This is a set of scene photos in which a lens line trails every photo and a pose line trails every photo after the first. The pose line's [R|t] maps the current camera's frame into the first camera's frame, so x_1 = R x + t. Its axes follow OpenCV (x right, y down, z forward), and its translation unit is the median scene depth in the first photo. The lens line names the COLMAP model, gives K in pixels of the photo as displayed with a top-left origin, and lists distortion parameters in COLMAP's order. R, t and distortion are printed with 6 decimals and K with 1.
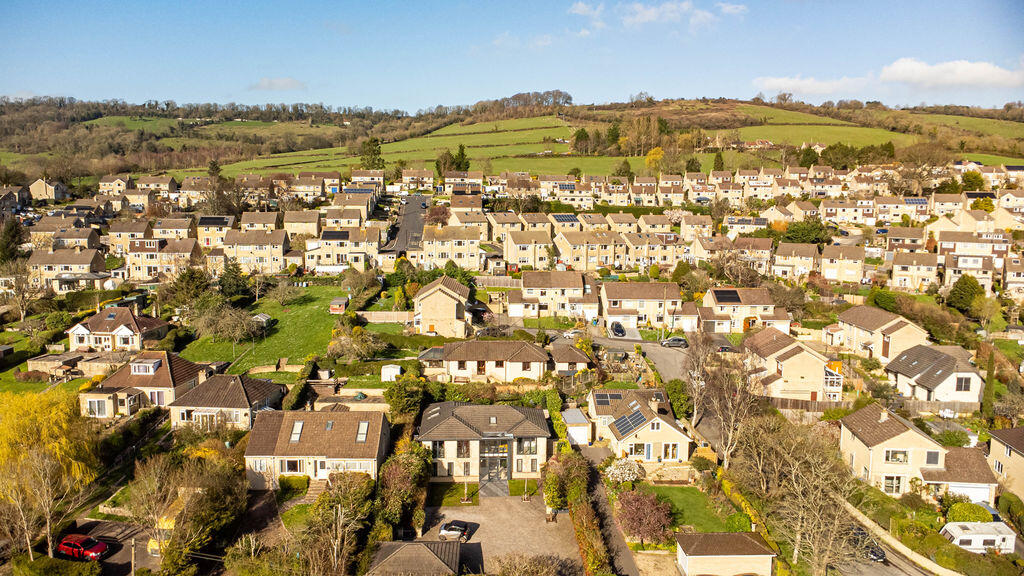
lens RADIAL K [[738.0, 0, 512.0], [0, 738.0, 288.0], [0, 0, 1]] dist [0.001801, 0.002144]
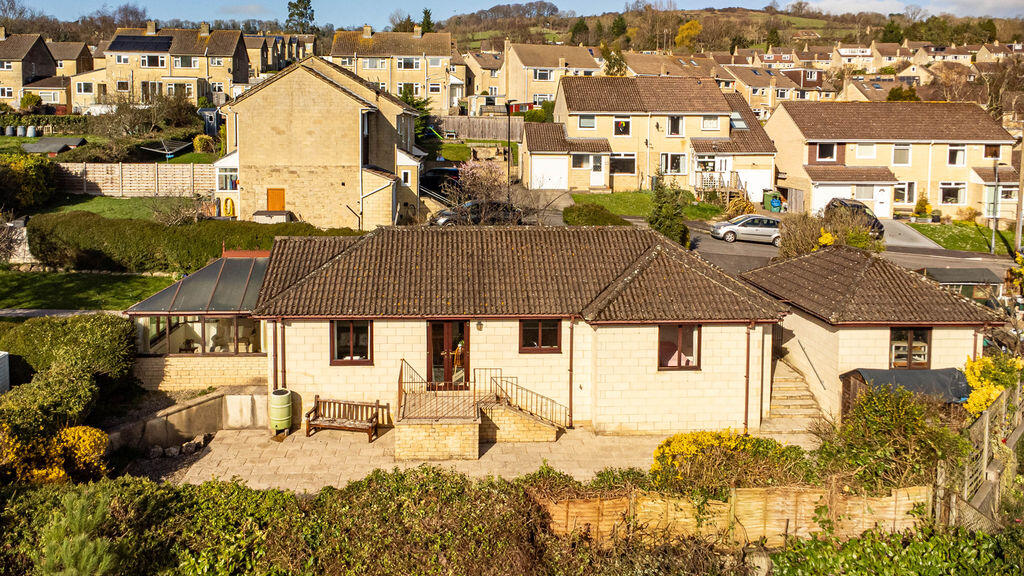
lens RADIAL K [[726.0, 0, 512.0], [0, 726.0, 288.0], [0, 0, 1]] dist [0.004965, 0.001417]
pose [[0.999414, -0.002311, 0.034138, -0.025055], [-0.000251, 0.997194, 0.074859, 0.060314], [-0.034215, -0.074824, 0.996610, 0.644061]]
